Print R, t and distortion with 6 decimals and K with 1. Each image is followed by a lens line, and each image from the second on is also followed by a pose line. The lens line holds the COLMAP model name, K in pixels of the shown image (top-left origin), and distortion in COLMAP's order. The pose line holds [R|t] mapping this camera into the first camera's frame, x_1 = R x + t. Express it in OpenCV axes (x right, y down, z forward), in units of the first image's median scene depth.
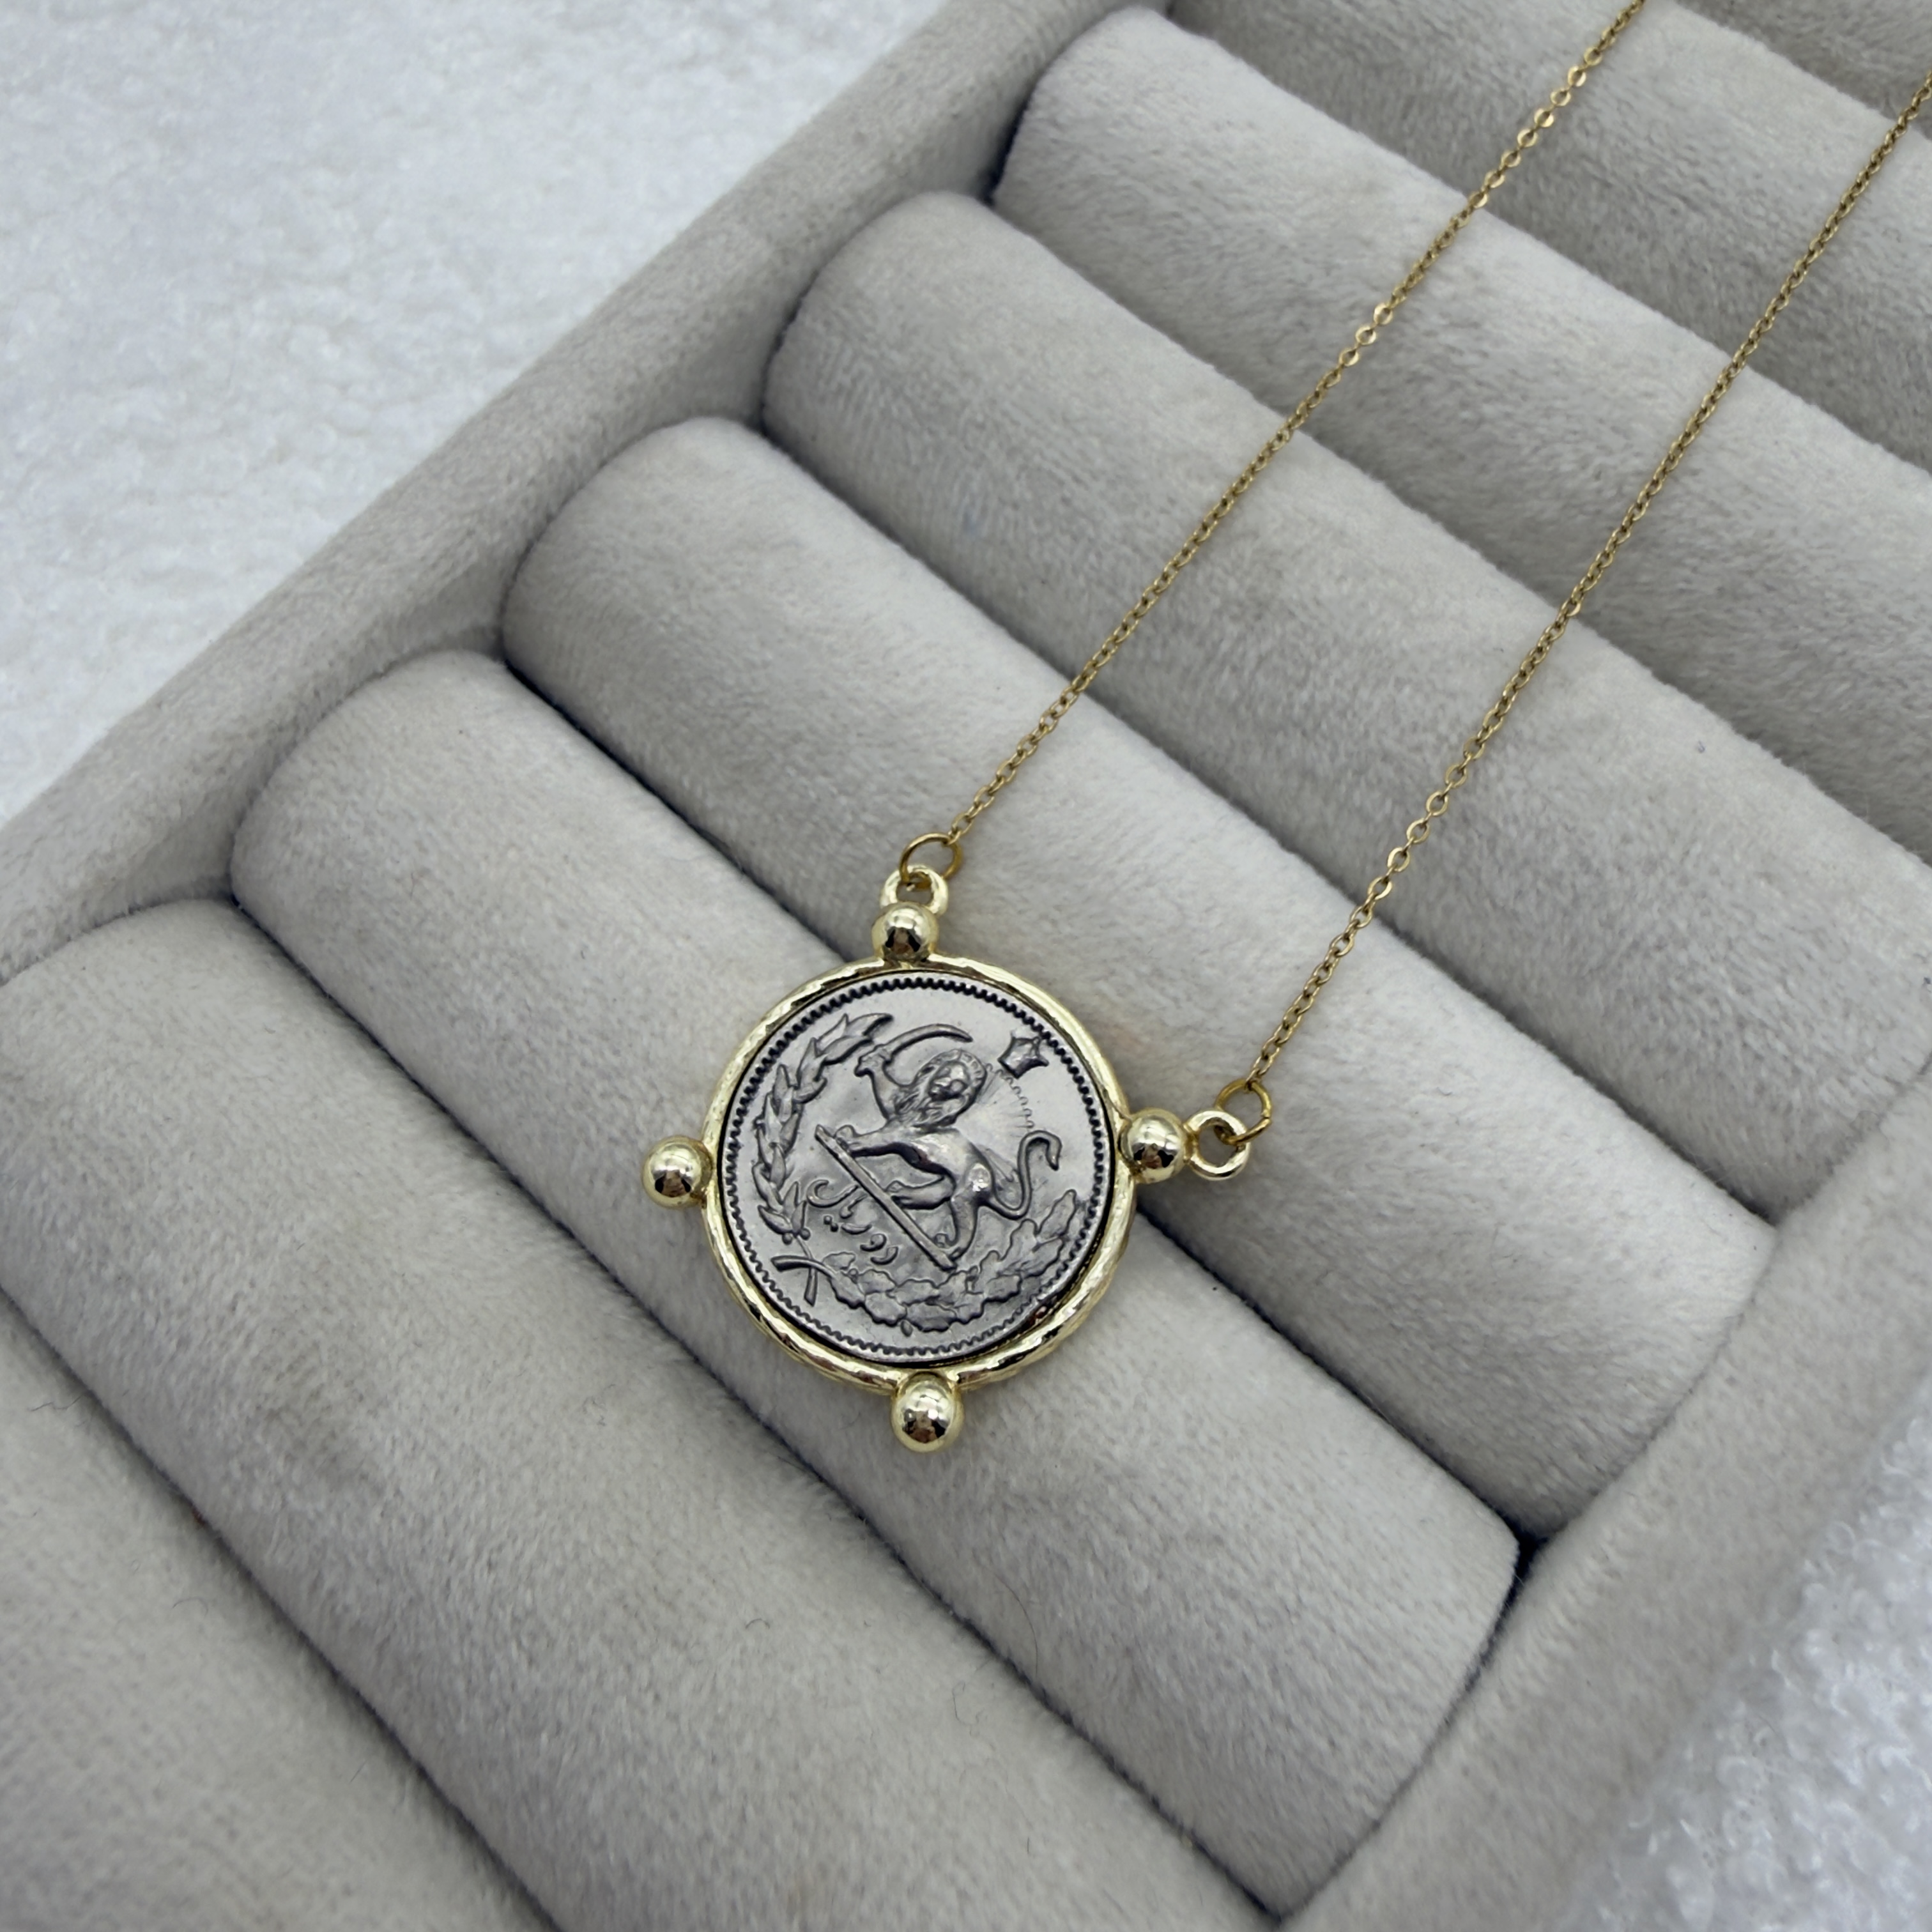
lens RADIAL K [[2009.2, 0, 959.5], [0, 2009.2, 781.1], [0, 0, 1]] dist [0.011224, -0.006903]
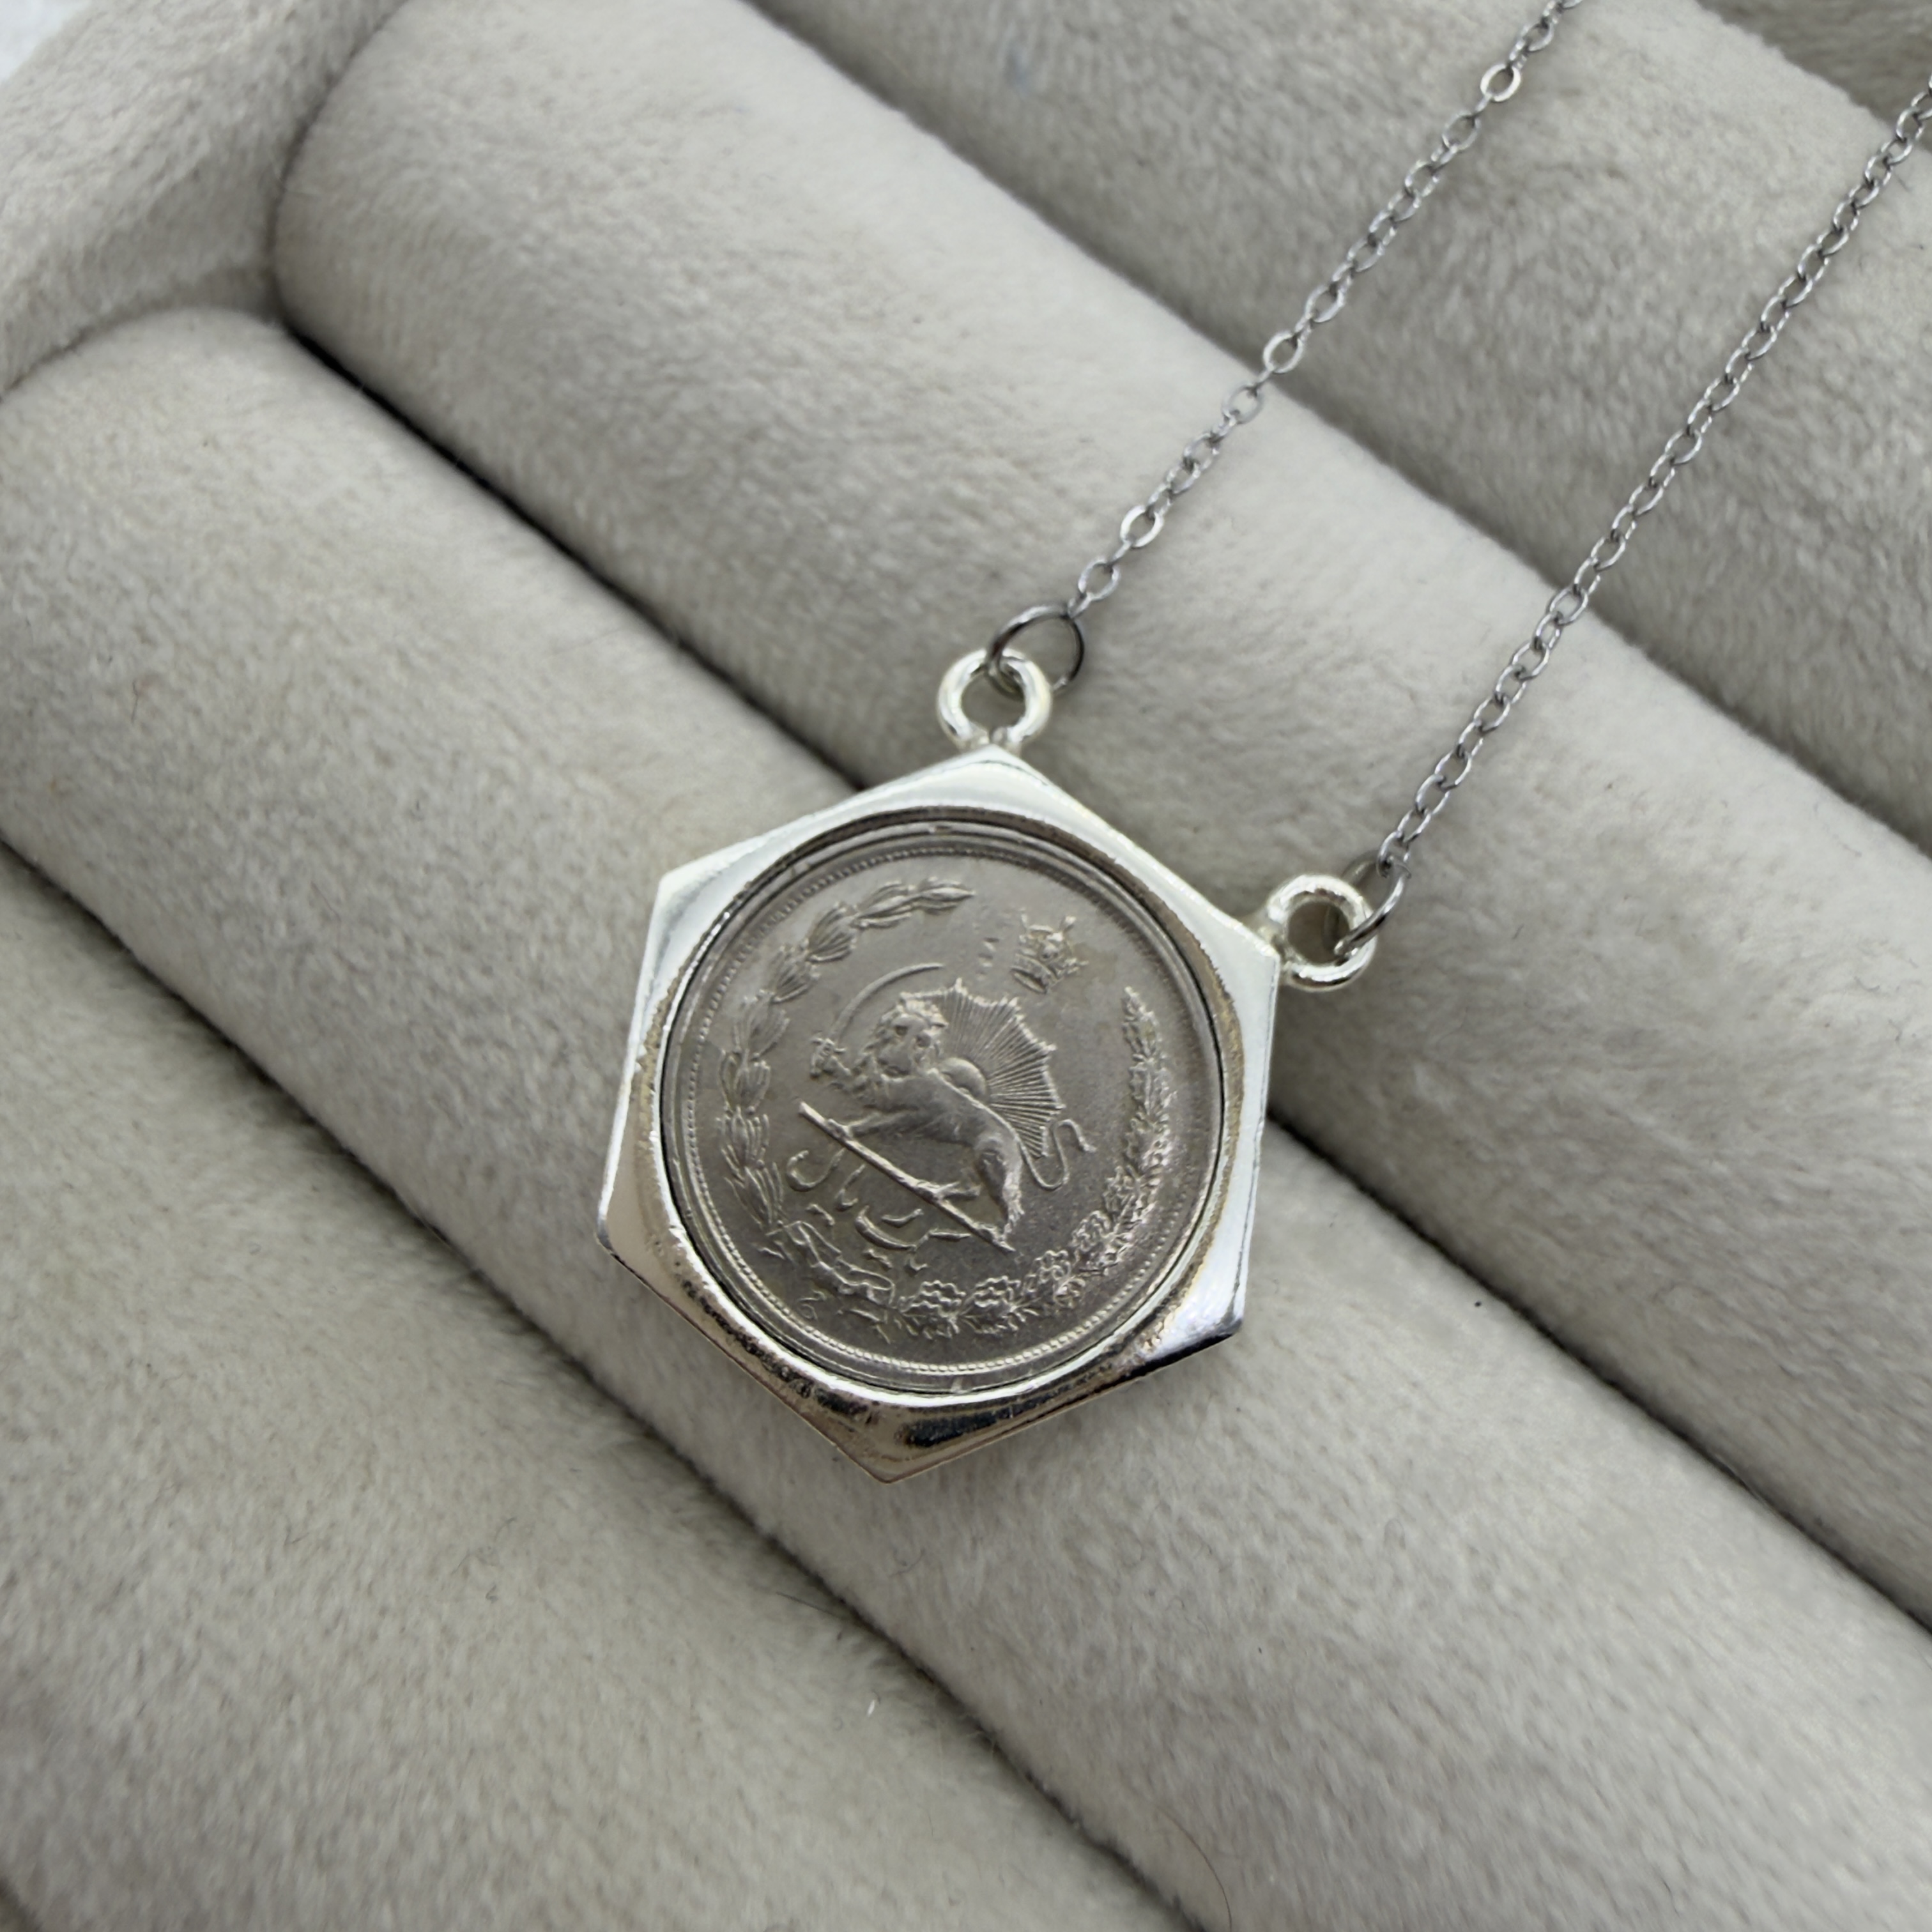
lens RADIAL K [[2053.2, 0, 972.6], [0, 2053.2, 746.8], [0, 0, 1]] dist [0.000926, 0.018948]
pose [[0.998769, -0.040365, 0.028824, -0.038015], [0.035980, 0.989621, 0.139123, -0.011363], [-0.034141, -0.137915, 0.989856, 0.374082]]
